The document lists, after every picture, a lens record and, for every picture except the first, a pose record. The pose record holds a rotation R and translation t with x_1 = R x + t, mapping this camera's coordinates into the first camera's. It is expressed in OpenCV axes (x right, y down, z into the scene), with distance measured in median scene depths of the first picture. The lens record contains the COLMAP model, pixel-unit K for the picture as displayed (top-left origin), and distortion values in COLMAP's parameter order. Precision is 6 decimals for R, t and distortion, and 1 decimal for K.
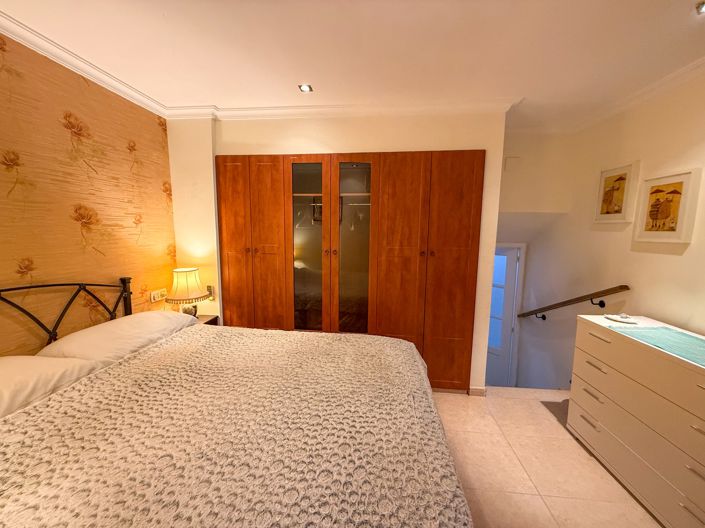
lens RADIAL K [[282.2, 0, 352.1], [0, 282.2, 265.1], [0, 0, 1]] dist [0.001443, 0.000098]
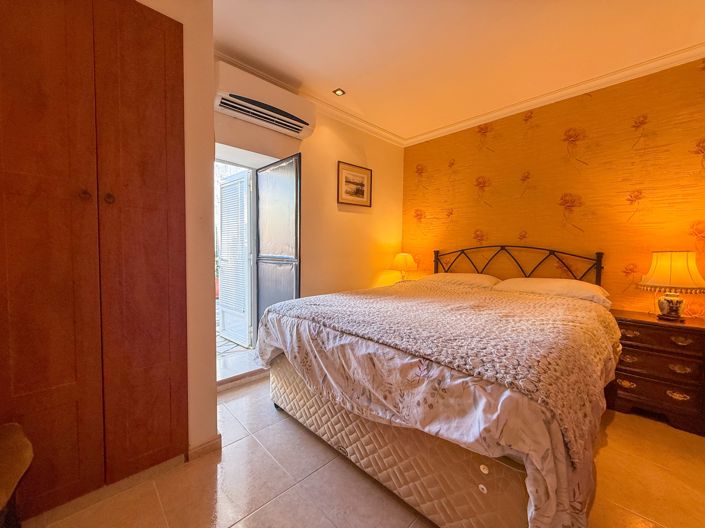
lens RADIAL K [[282.2, 0, 352.0], [0, 282.2, 262.7], [0, 0, 1]] dist [0.001443, 0.000098]
pose [[-0.644463, 0.025051, -0.764225, 0.710173], [-0.108266, 0.986404, 0.123634, 0.057037], [0.756932, 0.162417, -0.632989, 1.060644]]
